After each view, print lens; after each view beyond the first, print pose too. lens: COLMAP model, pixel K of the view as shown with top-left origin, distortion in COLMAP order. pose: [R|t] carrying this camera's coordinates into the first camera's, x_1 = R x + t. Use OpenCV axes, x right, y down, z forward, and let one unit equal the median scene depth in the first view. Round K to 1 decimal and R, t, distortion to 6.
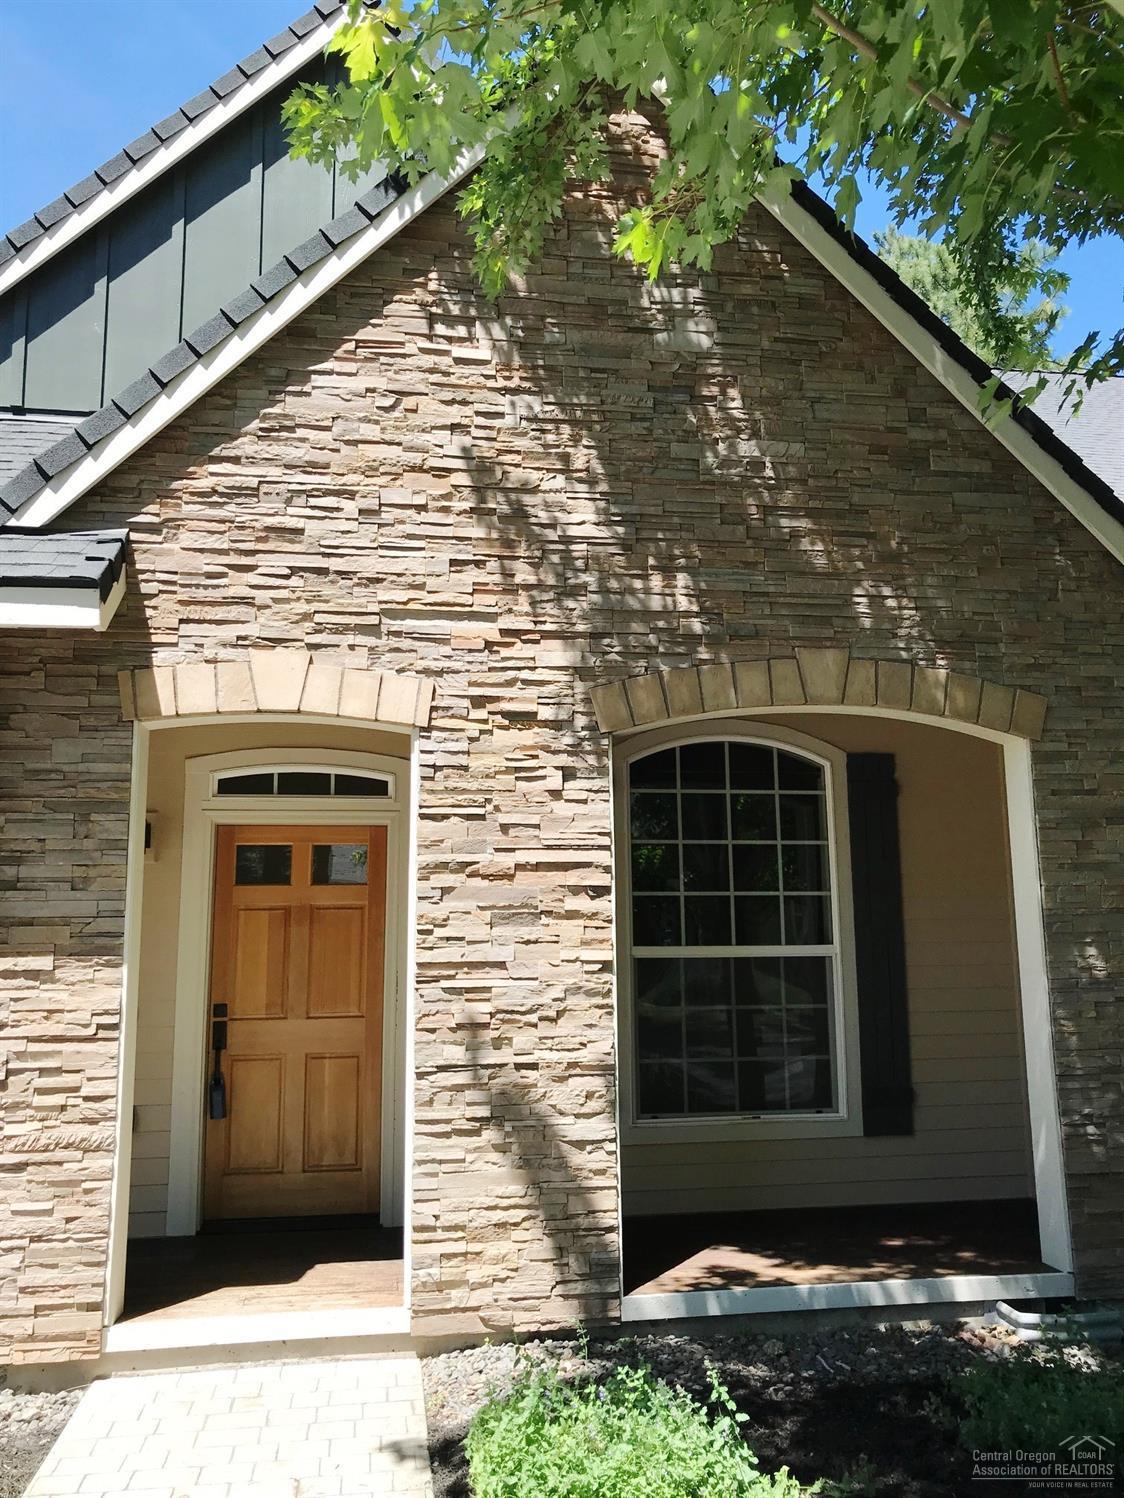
lens RADIAL K [[1221.6, 0, 573.8], [0, 1221.6, 745.3], [0, 0, 1]] dist [0.040998, -0.068857]
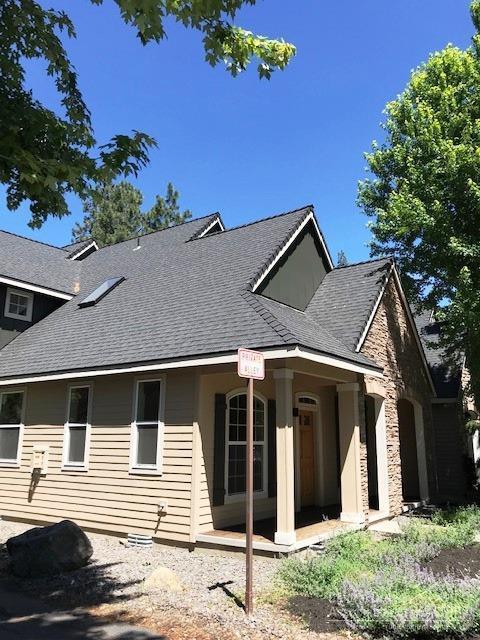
lens RADIAL K [[521.9, 0, 240.2], [0, 521.9, 319.1], [0, 0, 1]] dist [0.040998, -0.068857]
pose [[0.696067, 0.174471, 0.696456, -2.133591], [-0.125030, 0.984659, -0.121710, 0.003709], [-0.707006, -0.002359, 0.707203, -0.127864]]
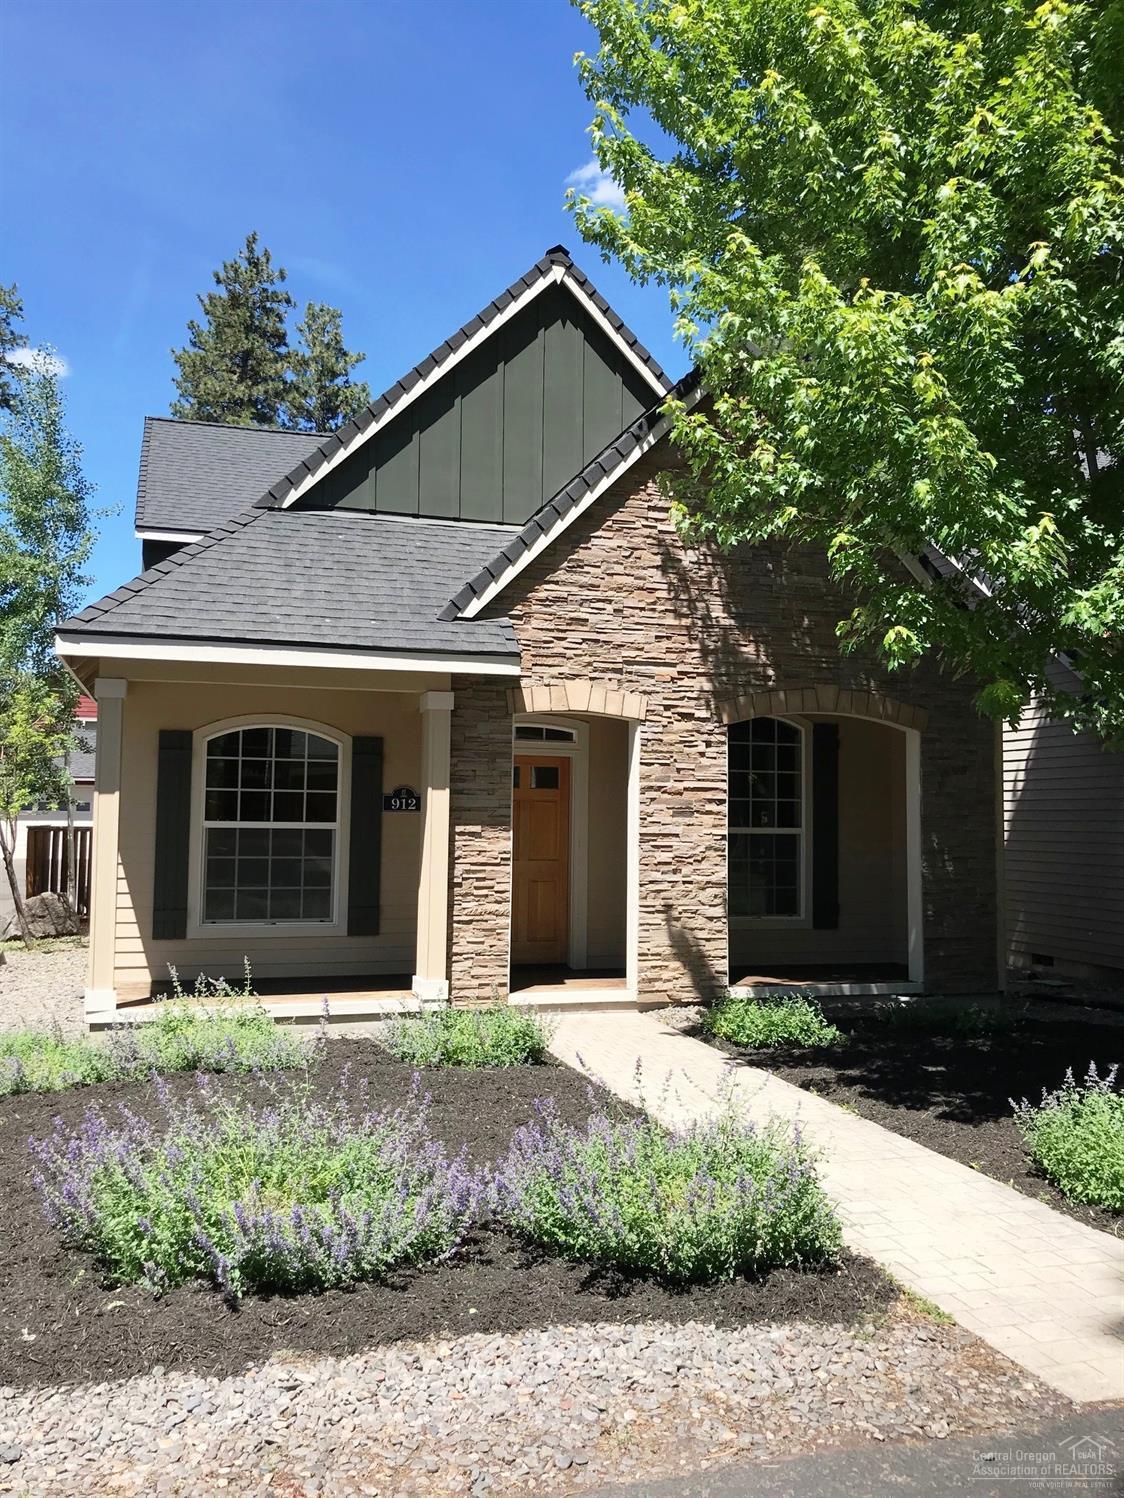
lens RADIAL K [[1221.6, 0, 561.9], [0, 1221.6, 742.1], [0, 0, 1]] dist [0.040998, -0.068857]
pose [[0.989890, 0.034187, 0.137656, -0.535101], [-0.048089, 0.993929, 0.098962, -0.172939], [-0.133437, -0.104581, 0.985524, -0.997155]]
